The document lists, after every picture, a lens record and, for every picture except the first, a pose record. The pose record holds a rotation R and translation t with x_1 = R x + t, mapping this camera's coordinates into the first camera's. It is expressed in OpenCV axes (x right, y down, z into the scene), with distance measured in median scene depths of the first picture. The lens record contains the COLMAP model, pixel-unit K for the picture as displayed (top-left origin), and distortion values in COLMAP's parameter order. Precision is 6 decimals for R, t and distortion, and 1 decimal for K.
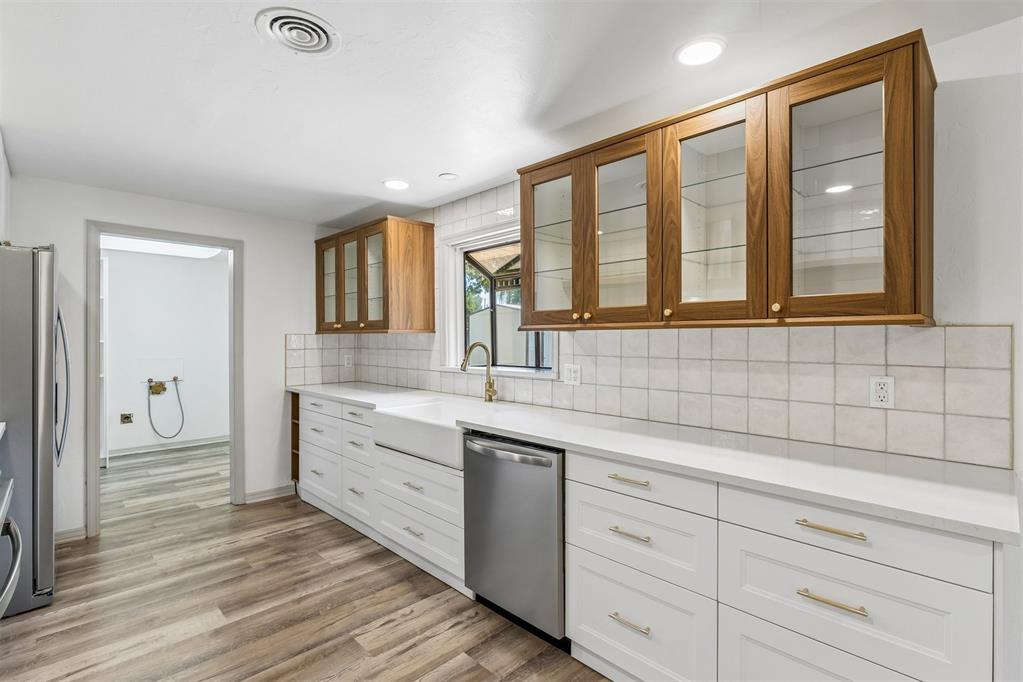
lens RADIAL K [[483.4, 0, 508.9], [0, 483.4, 333.8], [0, 0, 1]] dist [-0.001394, 0.000562]
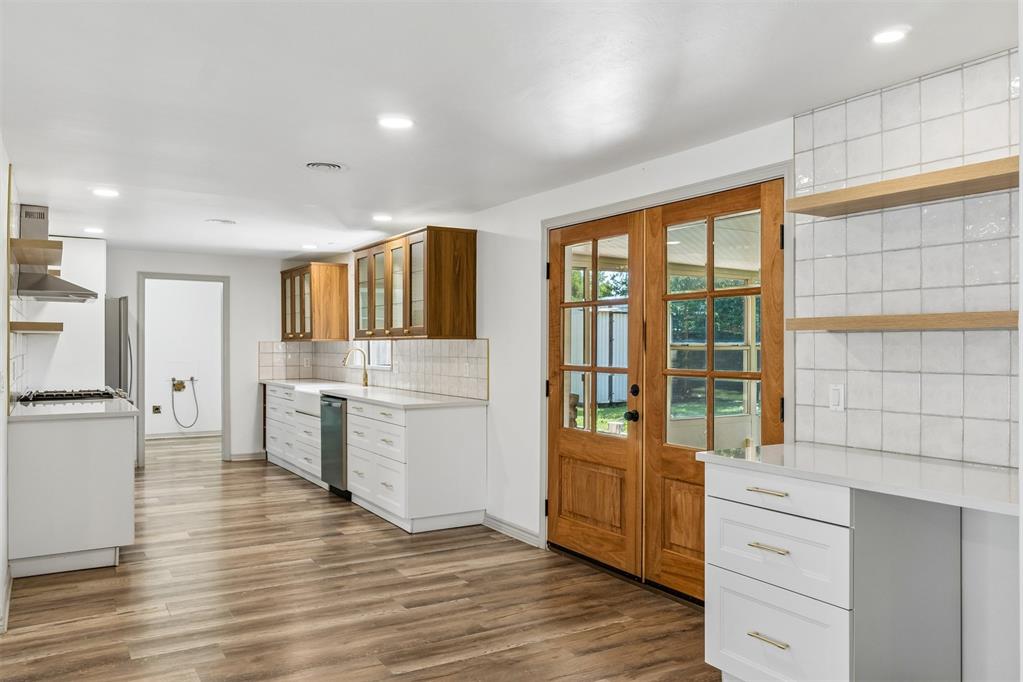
lens RADIAL K [[770.5, 0, 514.3], [0, 770.5, 344.0], [0, 0, 1]] dist [0.003109, -0.003045]
pose [[0.973896, 0.003413, -0.226969, 0.786508], [-0.002571, 0.999989, 0.004007, -0.003274], [0.226981, -0.003319, 0.973894, -1.025602]]
